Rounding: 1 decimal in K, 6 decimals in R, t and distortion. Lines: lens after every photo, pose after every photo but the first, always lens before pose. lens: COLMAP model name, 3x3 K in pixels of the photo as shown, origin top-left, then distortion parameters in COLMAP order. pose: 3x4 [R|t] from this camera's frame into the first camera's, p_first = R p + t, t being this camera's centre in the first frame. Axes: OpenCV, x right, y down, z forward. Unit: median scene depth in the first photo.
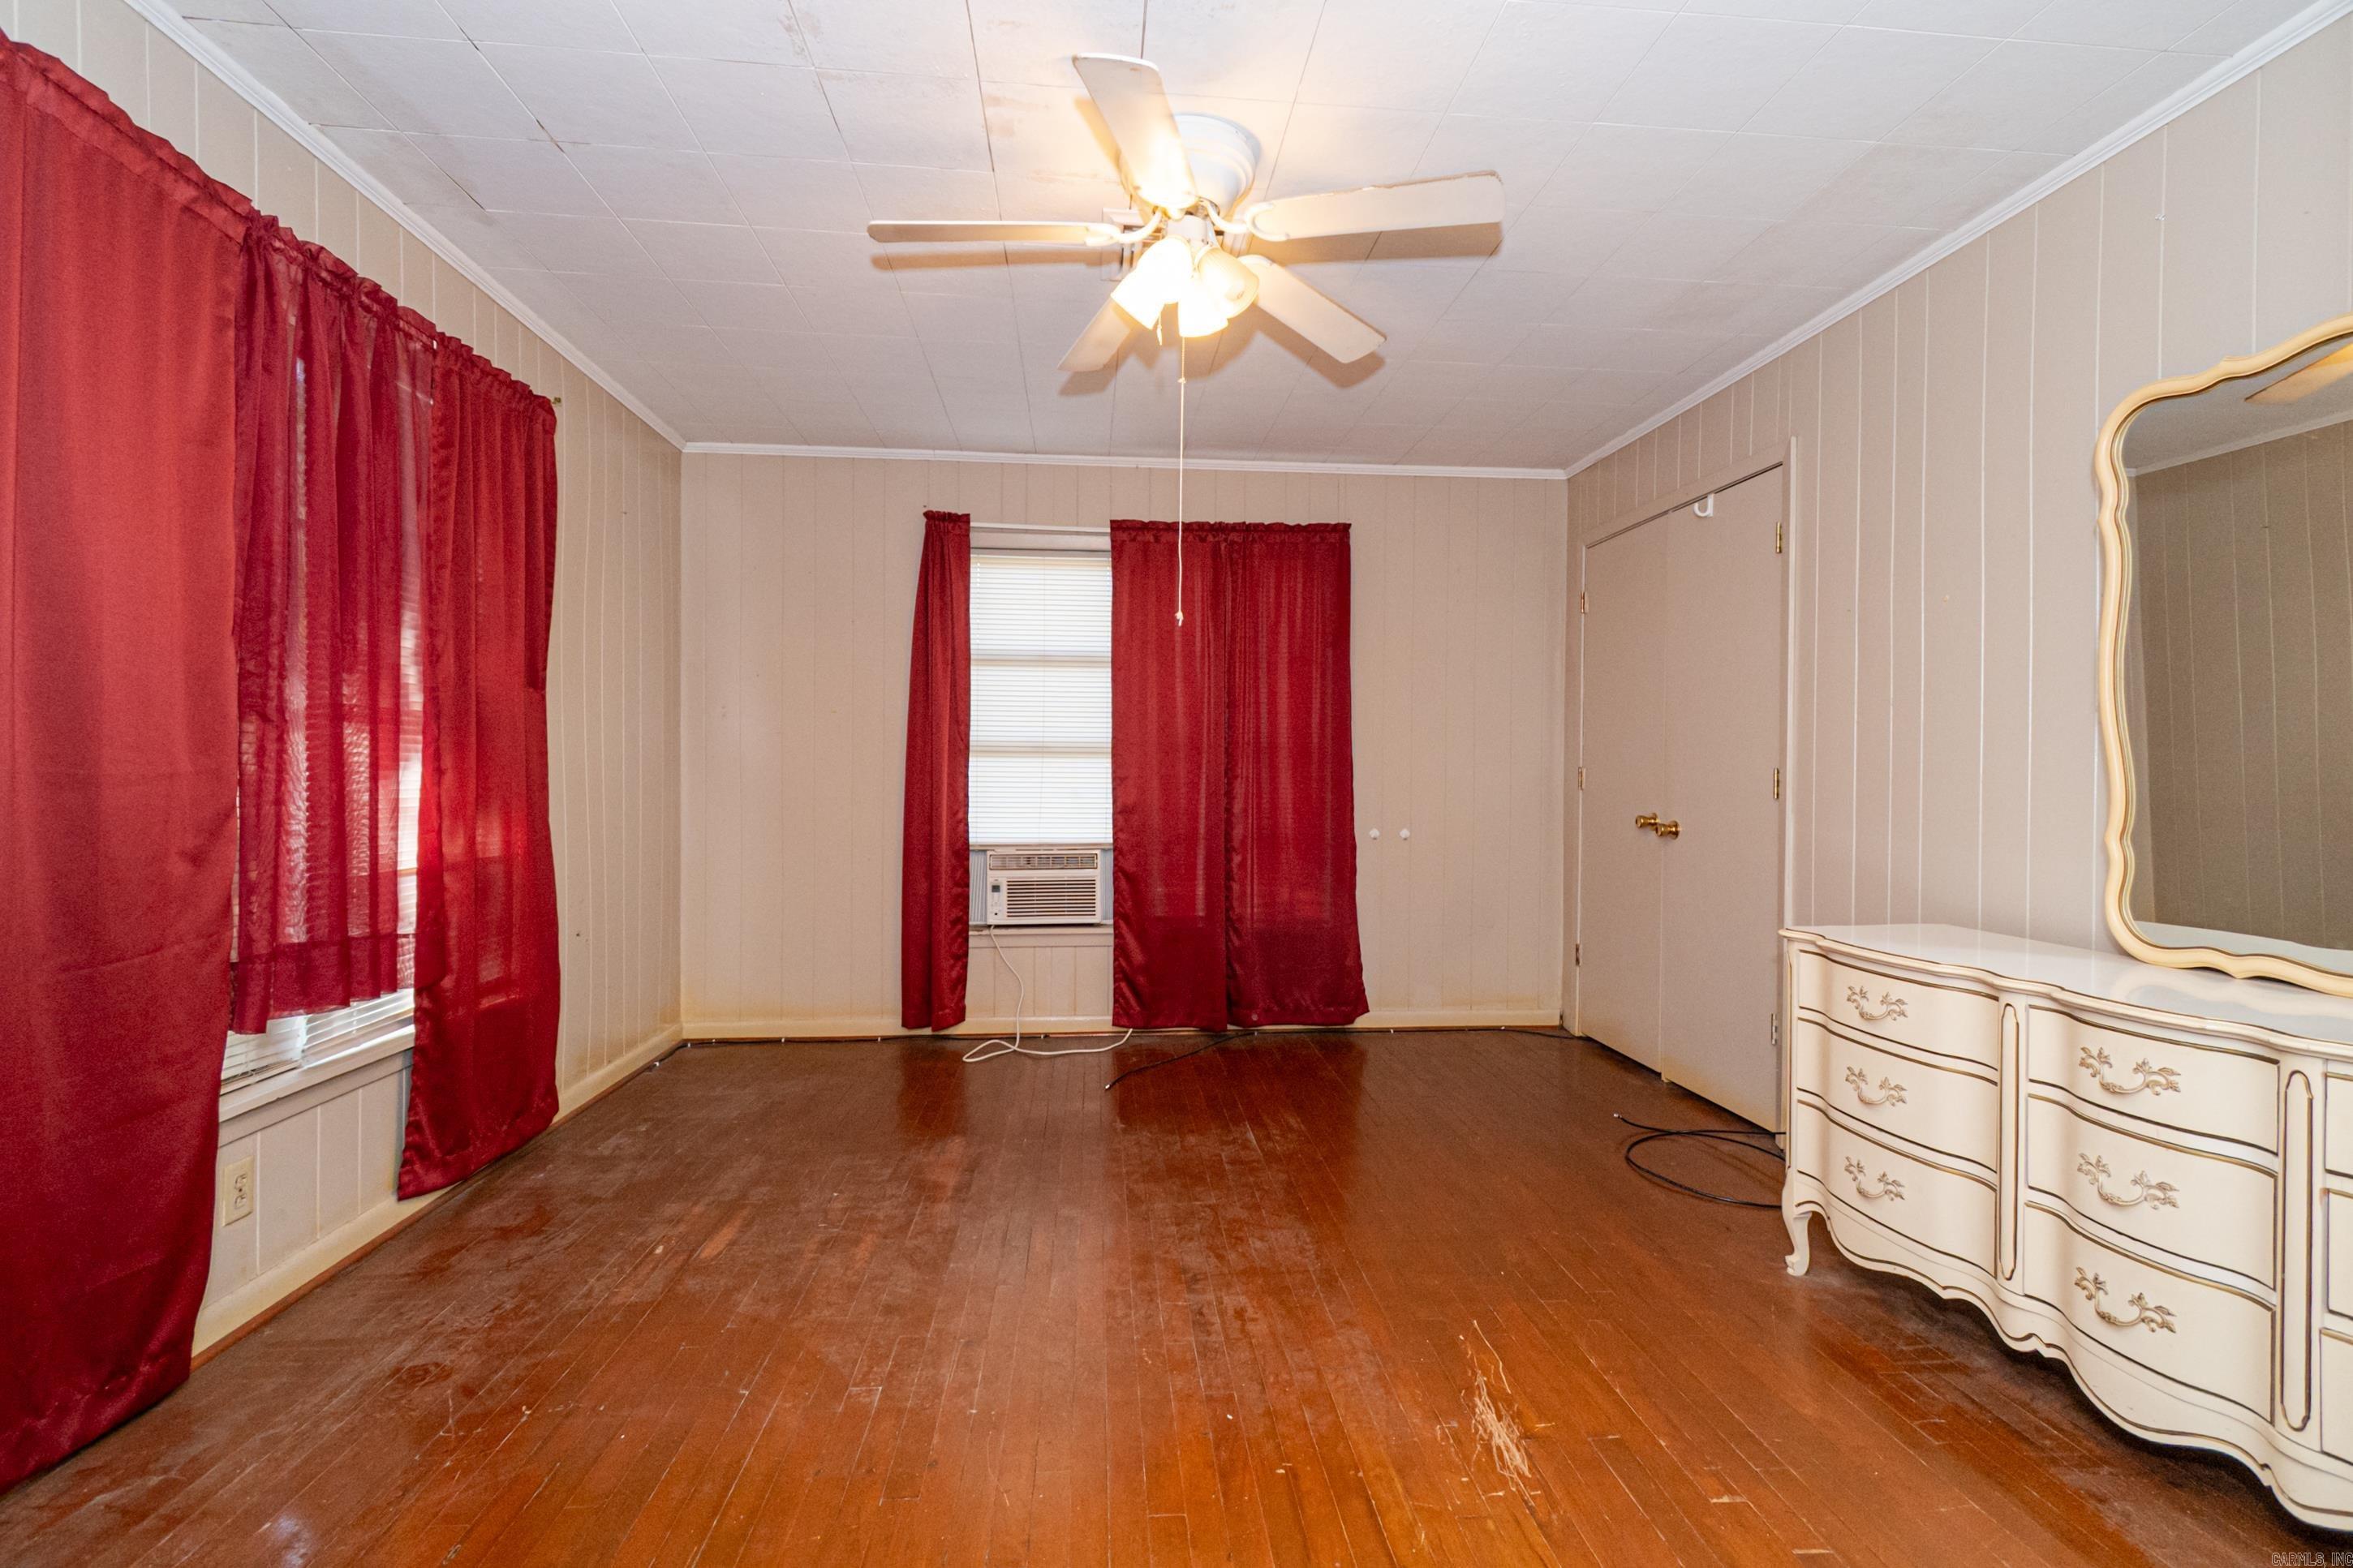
lens RADIAL K [[1045.7, 0, 1169.4], [0, 1045.7, 788.8], [0, 0, 1]] dist [0.013081, -0.006714]
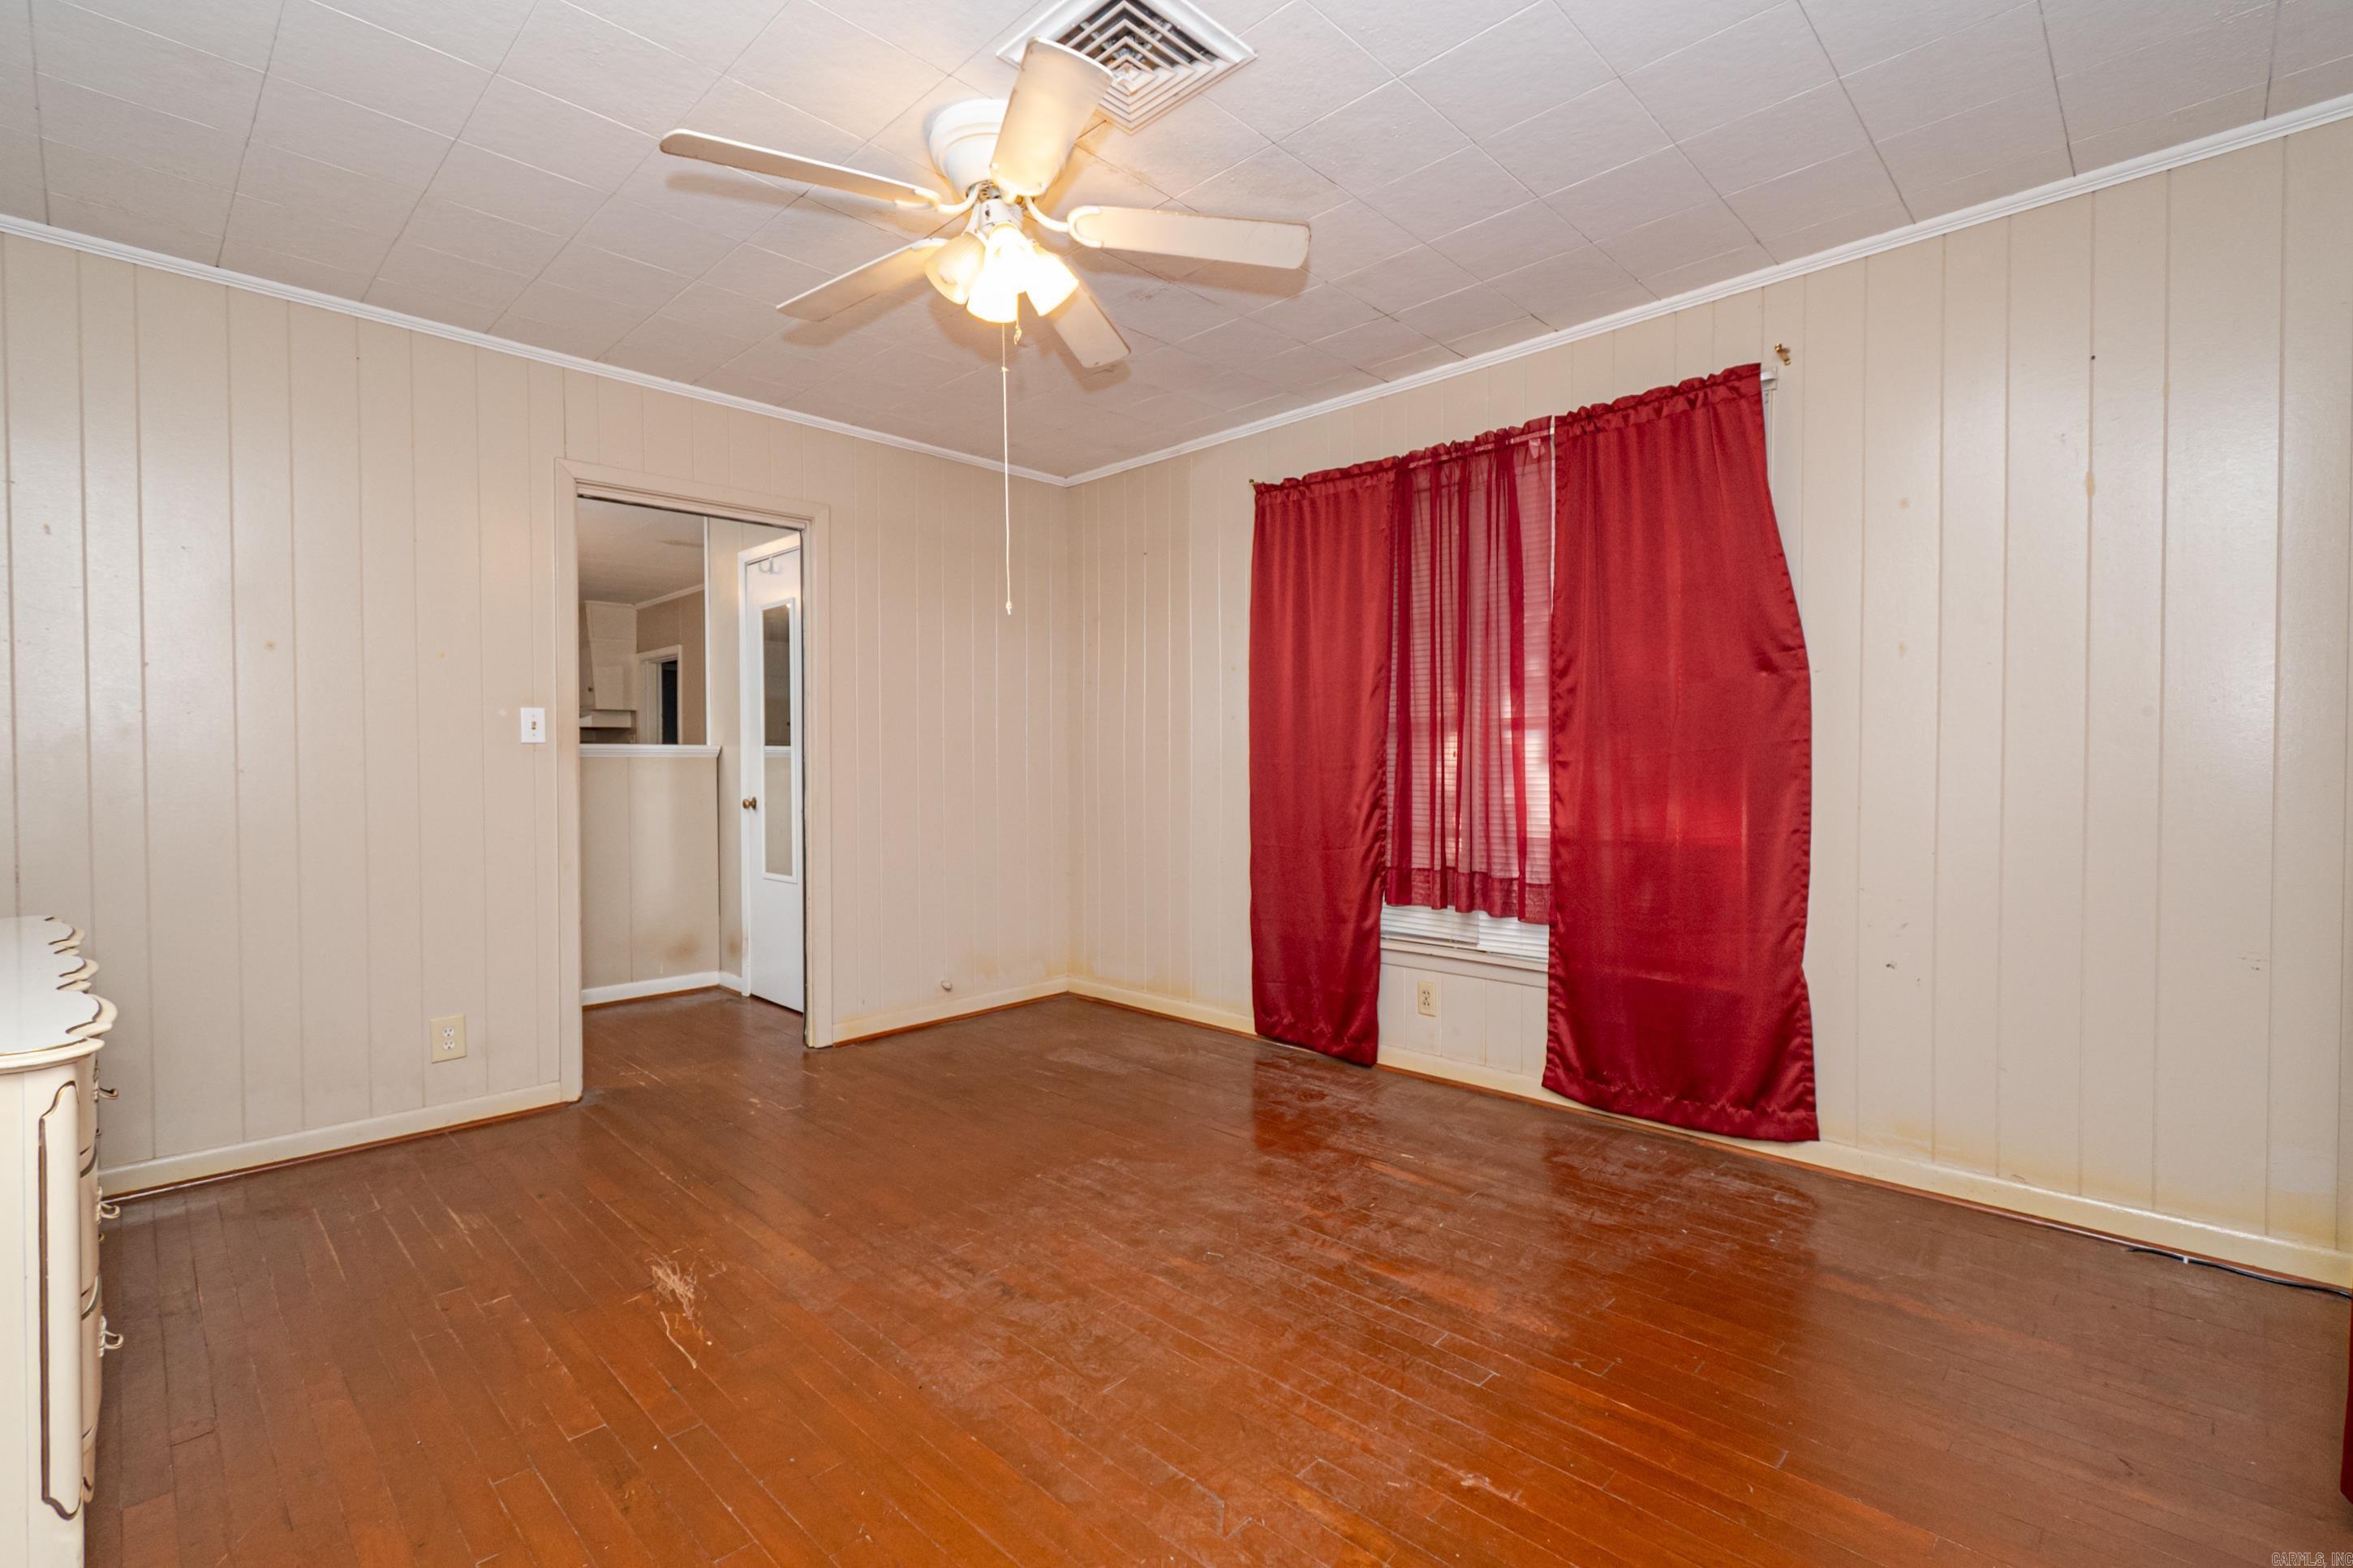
lens RADIAL K [[1045.7, 0, 1172.4], [0, 1045.7, 772.7], [0, 0, 1]] dist [0.013081, -0.006714]
pose [[-0.753697, -0.001788, -0.657219, 0.539153], [-0.011327, 0.999883, 0.010269, -0.012900], [0.657124, 0.015184, -0.753630, 1.817177]]
